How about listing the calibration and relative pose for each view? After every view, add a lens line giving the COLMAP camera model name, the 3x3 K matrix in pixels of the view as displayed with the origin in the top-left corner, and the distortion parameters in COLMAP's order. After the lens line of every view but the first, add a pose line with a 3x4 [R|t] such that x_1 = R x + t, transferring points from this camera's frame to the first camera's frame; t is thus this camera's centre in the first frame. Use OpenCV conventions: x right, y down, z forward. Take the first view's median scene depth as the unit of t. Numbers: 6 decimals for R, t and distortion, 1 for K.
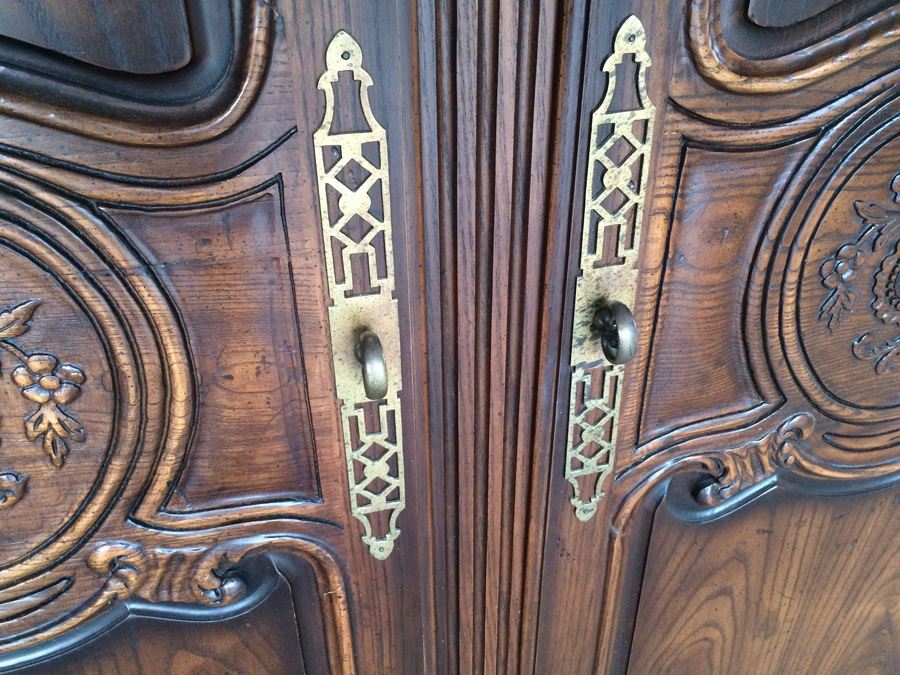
lens RADIAL K [[768.6, 0, 450.3], [0, 768.6, 332.7], [0, 0, 1]] dist [0.082747, -0.110443]
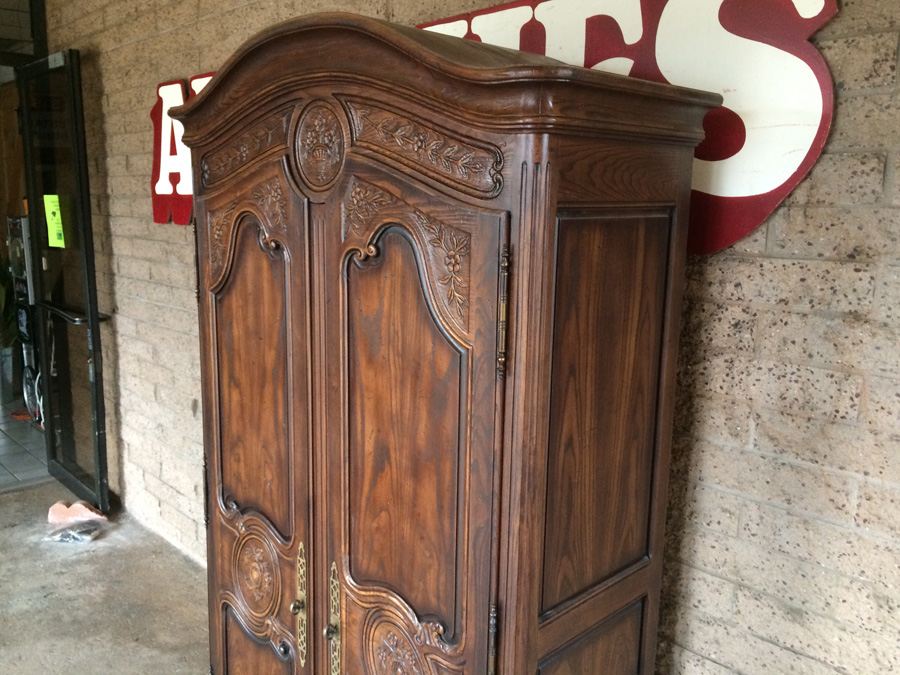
lens RADIAL K [[768.6, 0, 450.7], [0, 768.6, 335.3], [0, 0, 1]] dist [0.082747, -0.110443]
pose [[0.504667, 0.180745, -0.844182, 3.666696], [-0.481896, 0.870301, -0.101749, -1.236031], [0.716301, 0.458157, 0.526312, -1.394003]]
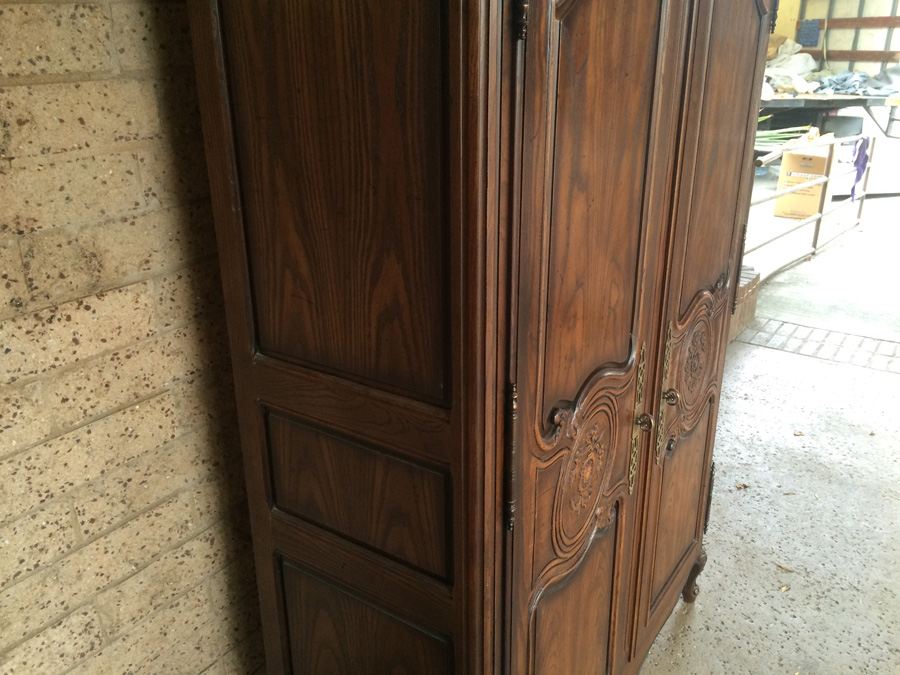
lens RADIAL K [[768.6, 0, 452.1], [0, 768.6, 336.0], [0, 0, 1]] dist [0.082747, -0.110443]
pose [[0.751025, -0.235763, 0.616748, -2.702648], [0.354110, 0.932203, -0.074855, -0.357322], [-0.557286, 0.274614, 0.783594, -1.334356]]
